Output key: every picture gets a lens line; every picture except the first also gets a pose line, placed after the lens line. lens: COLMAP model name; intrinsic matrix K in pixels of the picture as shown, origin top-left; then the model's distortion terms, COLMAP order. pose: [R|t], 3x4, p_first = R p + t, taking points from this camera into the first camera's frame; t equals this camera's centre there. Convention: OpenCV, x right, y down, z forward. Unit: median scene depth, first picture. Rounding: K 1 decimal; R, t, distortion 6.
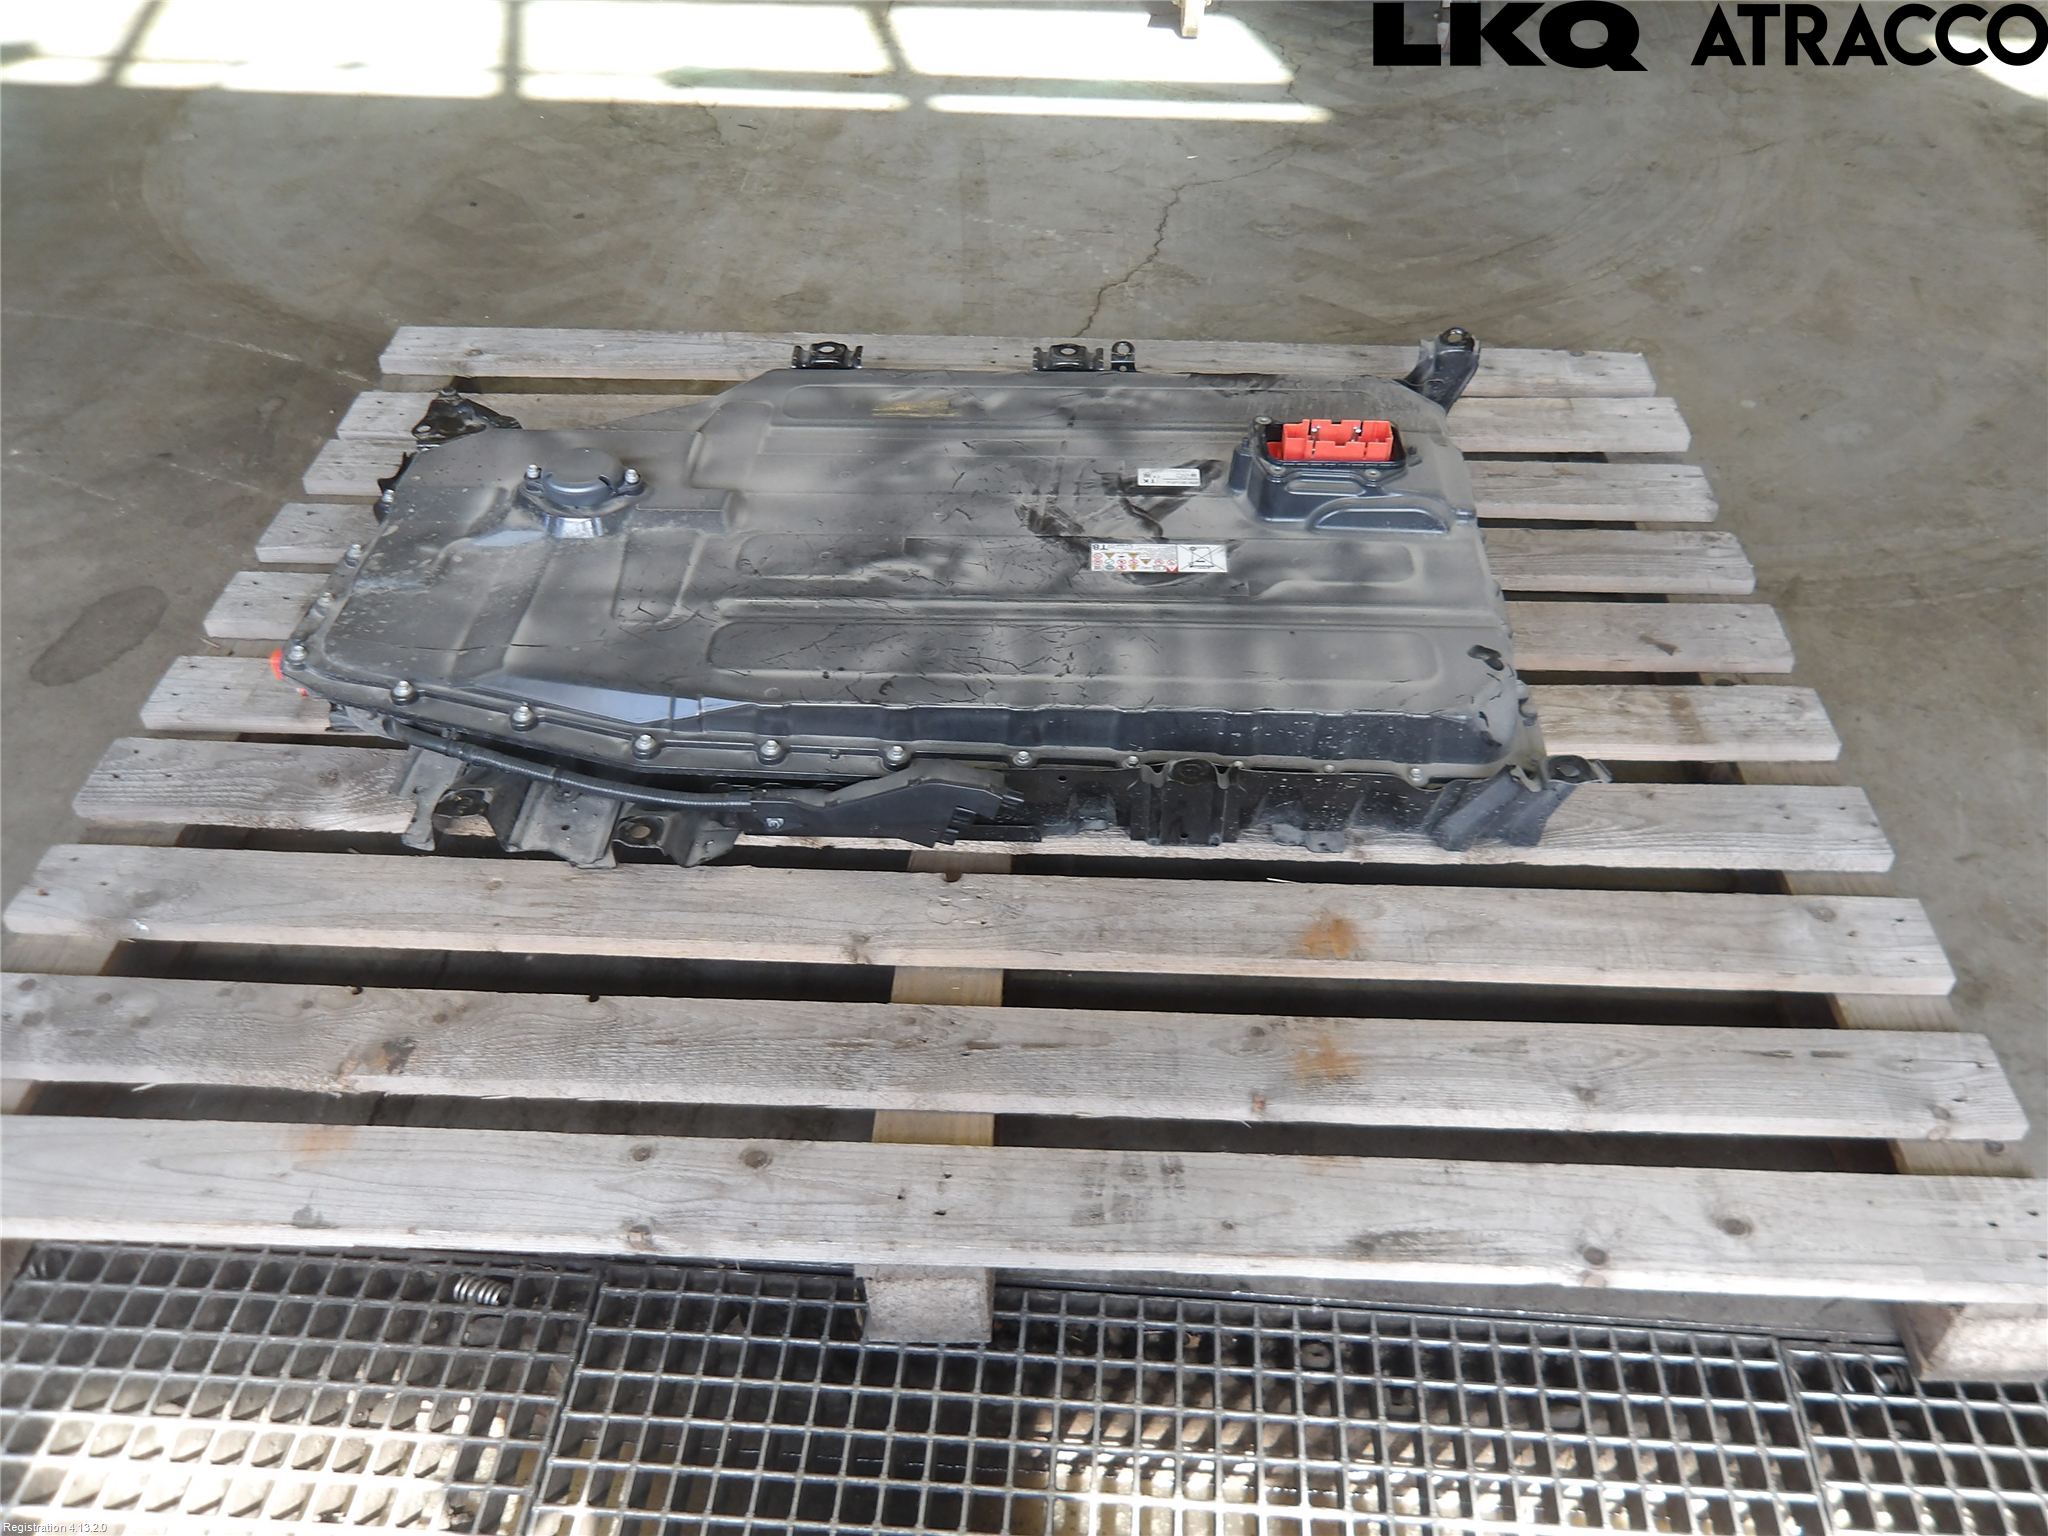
lens RADIAL K [[1628.1, 0, 1039.6], [0, 1628.1, 765.1], [0, 0, 1]] dist [-0.005057, 0.007410]
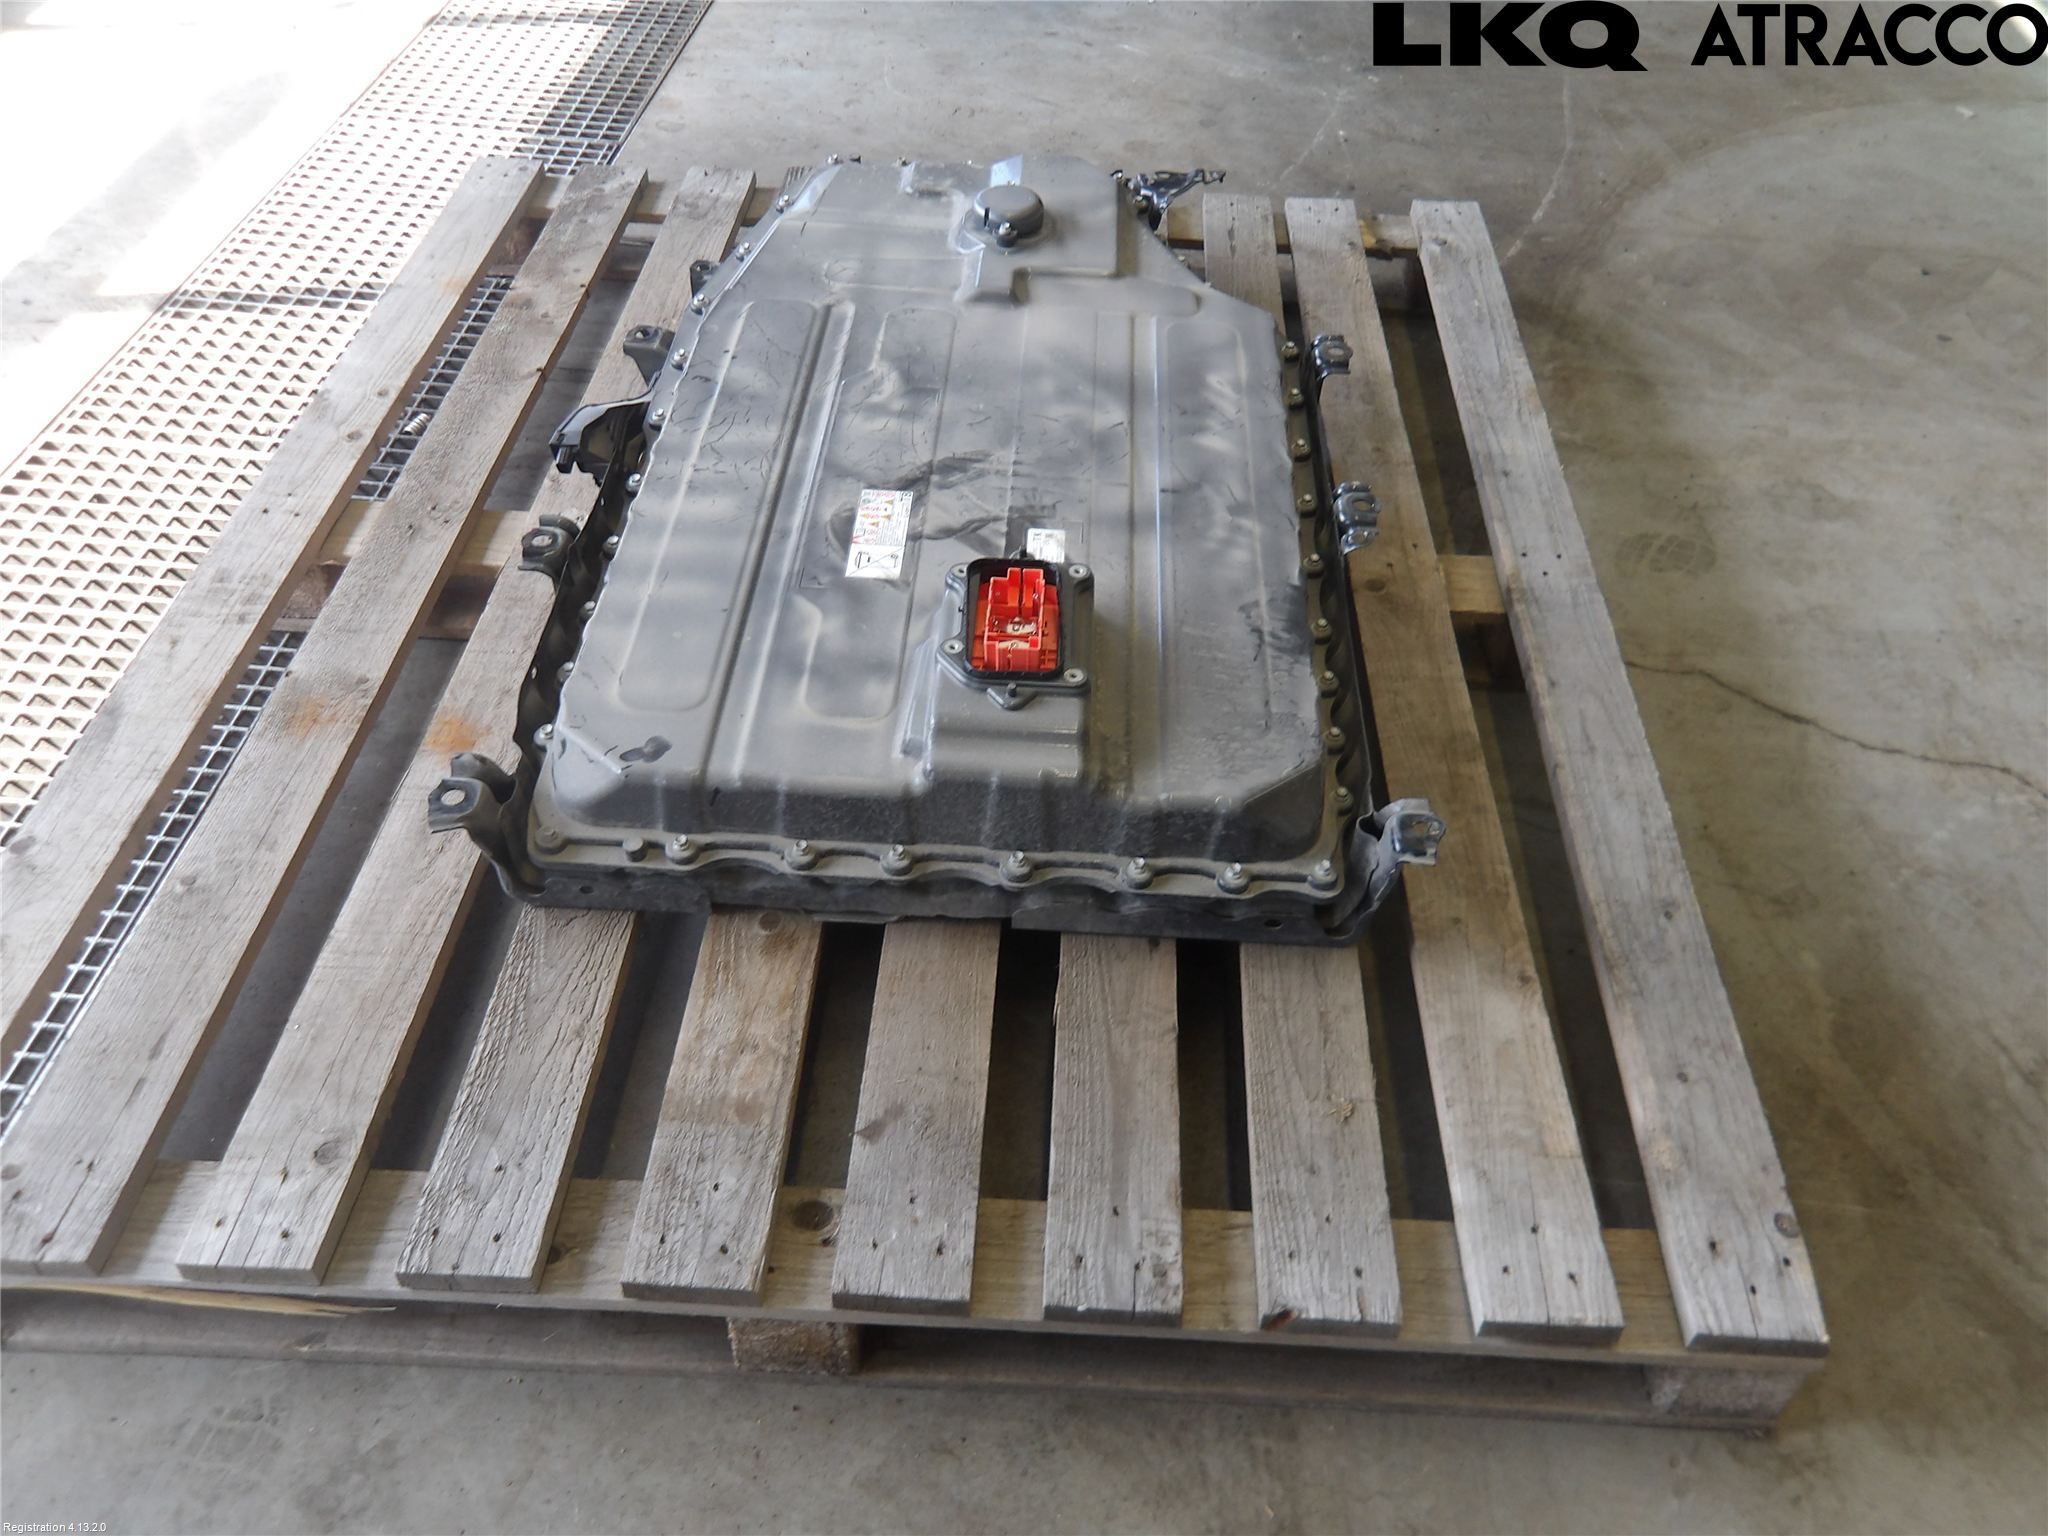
lens RADIAL K [[1628.1, 0, 1091.7], [0, 1628.1, 768.9], [0, 0, 1]] dist [-0.005057, 0.007410]
pose [[0.015402, 0.702954, -0.711069, 0.773103], [-0.699311, 0.515860, 0.494825, -0.560990], [0.714651, 0.489637, 0.499529, 0.647099]]
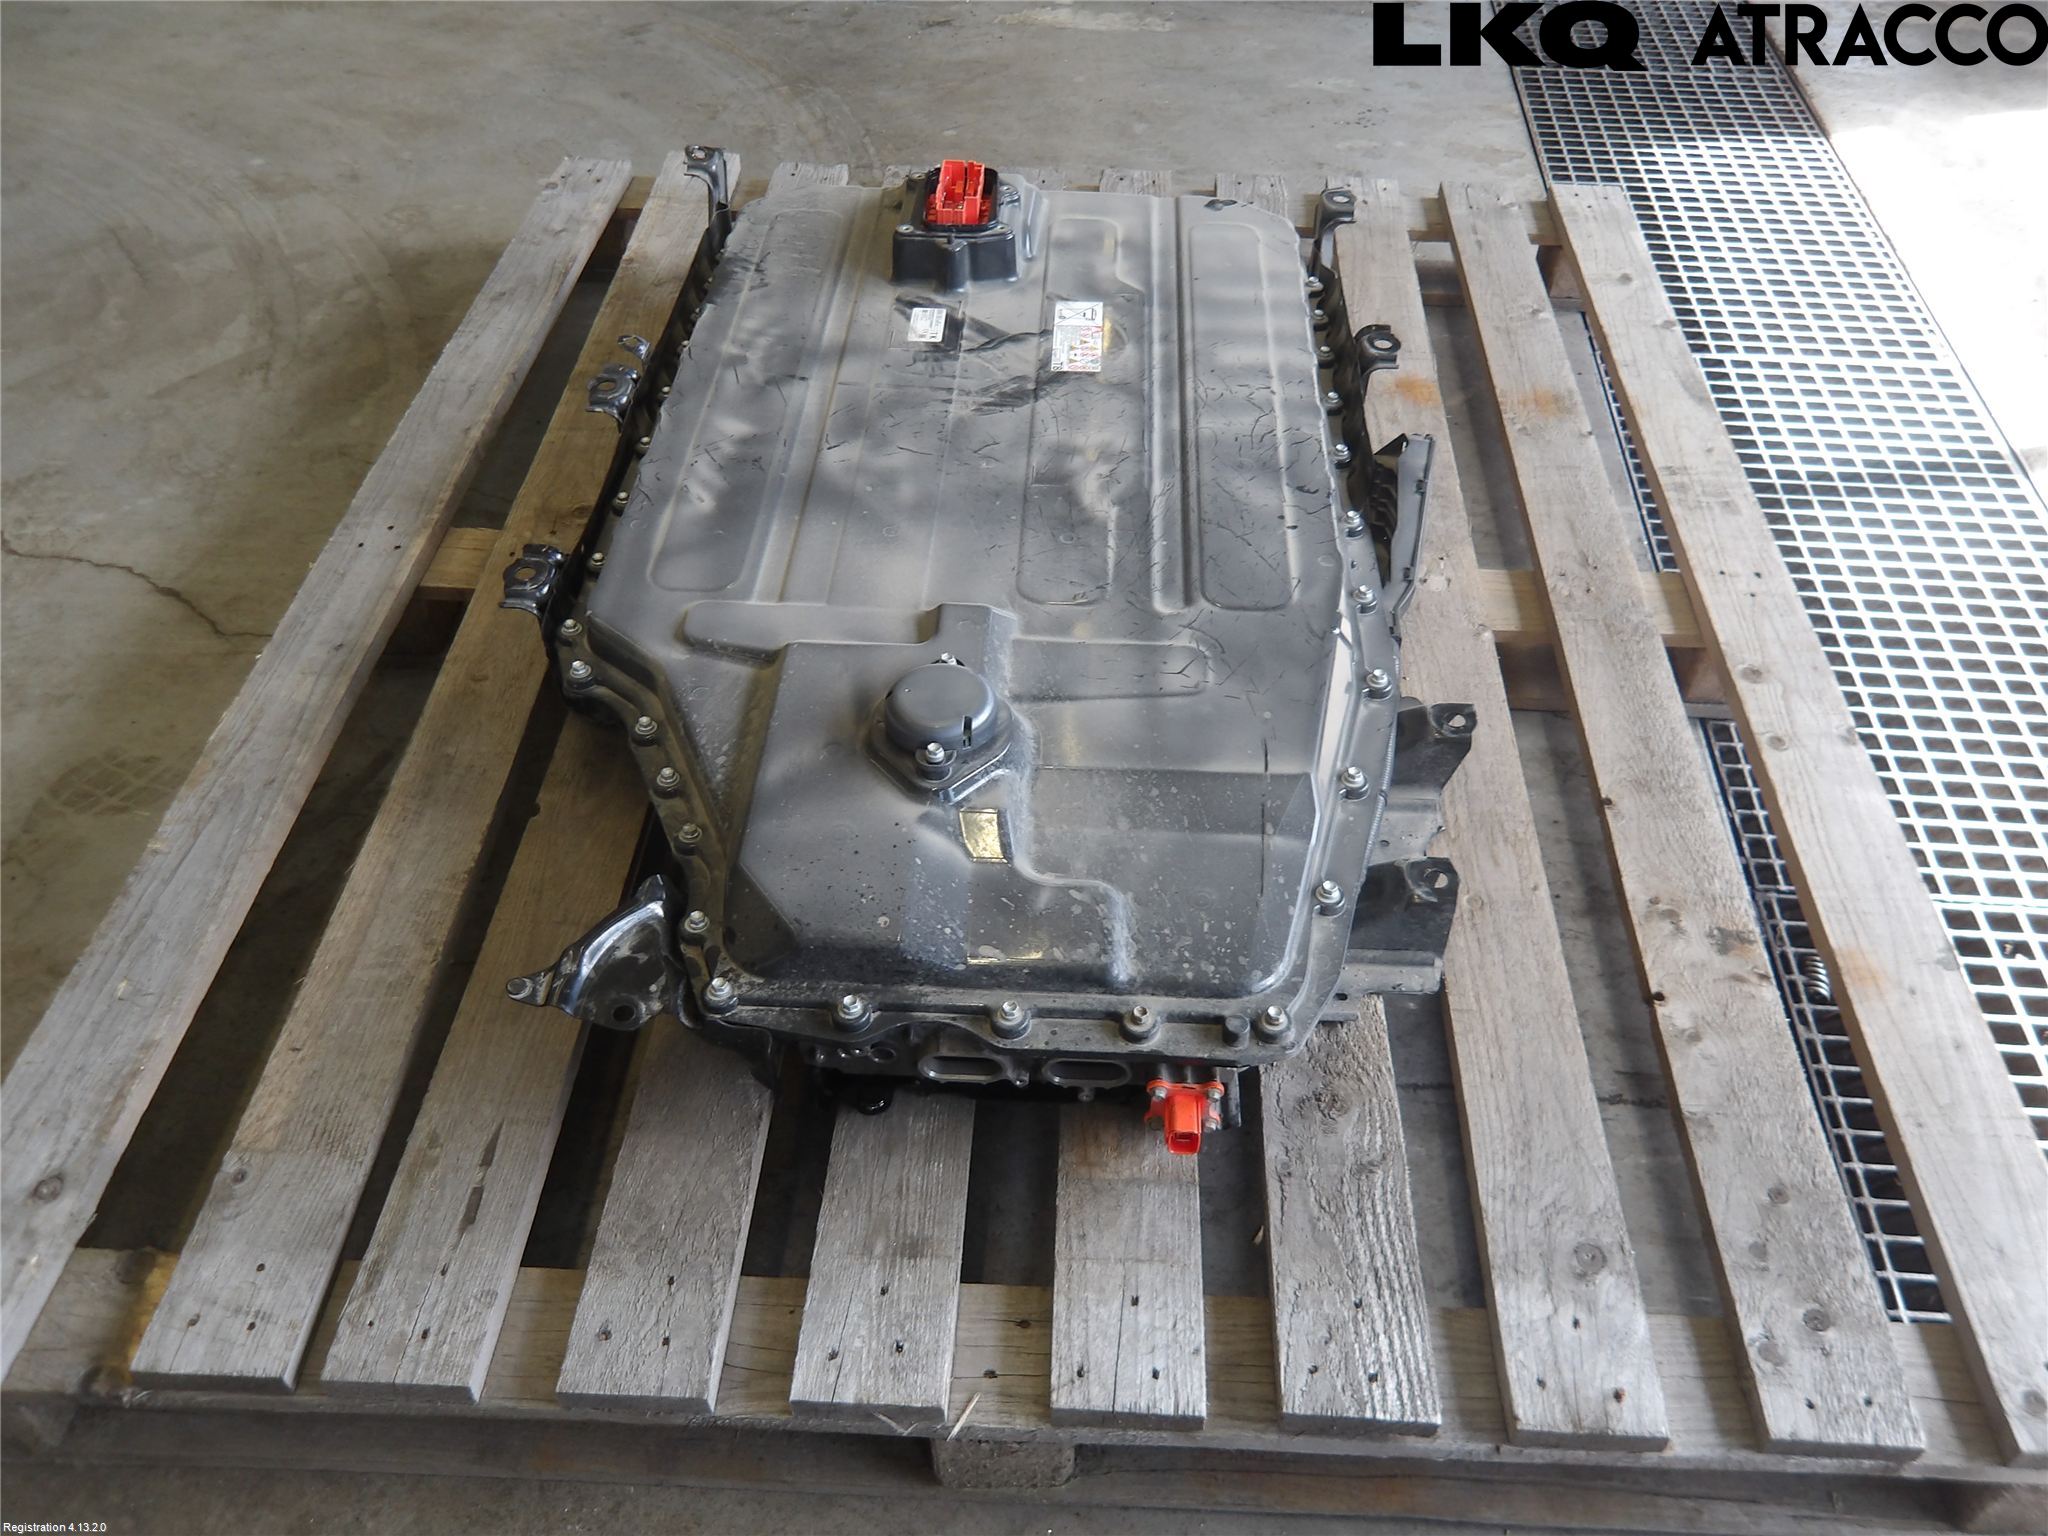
lens RADIAL K [[1628.1, 0, 1020.7], [0, 1628.1, 773.4], [0, 0, 1]] dist [-0.005057, 0.007410]
pose [[0.020152, -0.704902, 0.709019, -0.780306], [0.662693, 0.540419, 0.518446, -0.493062], [-0.748620, 0.459414, 0.478024, 0.627479]]
